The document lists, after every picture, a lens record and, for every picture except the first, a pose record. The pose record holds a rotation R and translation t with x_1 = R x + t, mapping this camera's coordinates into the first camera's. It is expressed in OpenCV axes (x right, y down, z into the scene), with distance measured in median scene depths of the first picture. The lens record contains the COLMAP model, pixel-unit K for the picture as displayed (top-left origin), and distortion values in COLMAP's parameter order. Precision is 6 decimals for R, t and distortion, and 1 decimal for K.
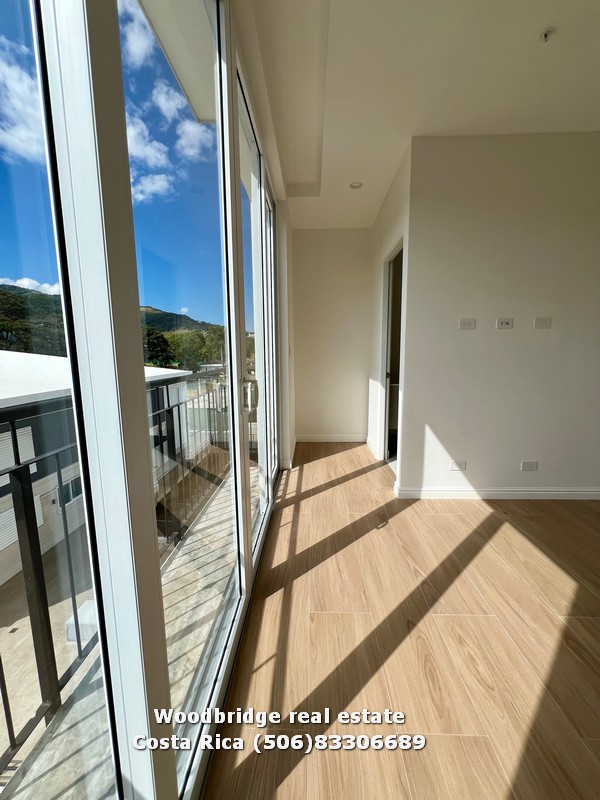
lens RADIAL K [[319.7, 0, 298.9], [0, 319.7, 406.4], [0, 0, 1]] dist [-0.005065, 0.001127]
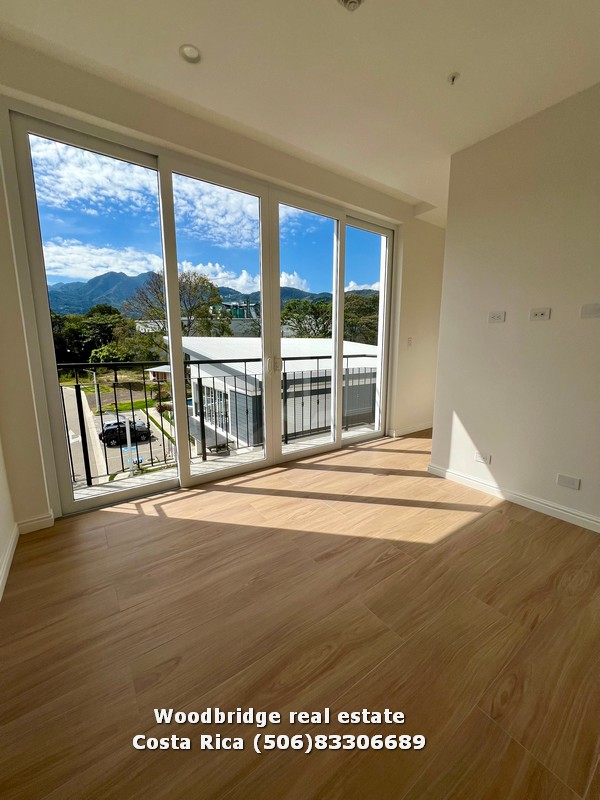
lens RADIAL K [[319.7, 0, 301.8], [0, 319.7, 414.2], [0, 0, 1]] dist [-0.005065, 0.001127]
pose [[0.604980, 0.178436, -0.775990, 0.989550], [-0.135213, 0.983435, 0.120722, 0.004386], [0.784676, 0.031890, 0.619085, -0.094452]]
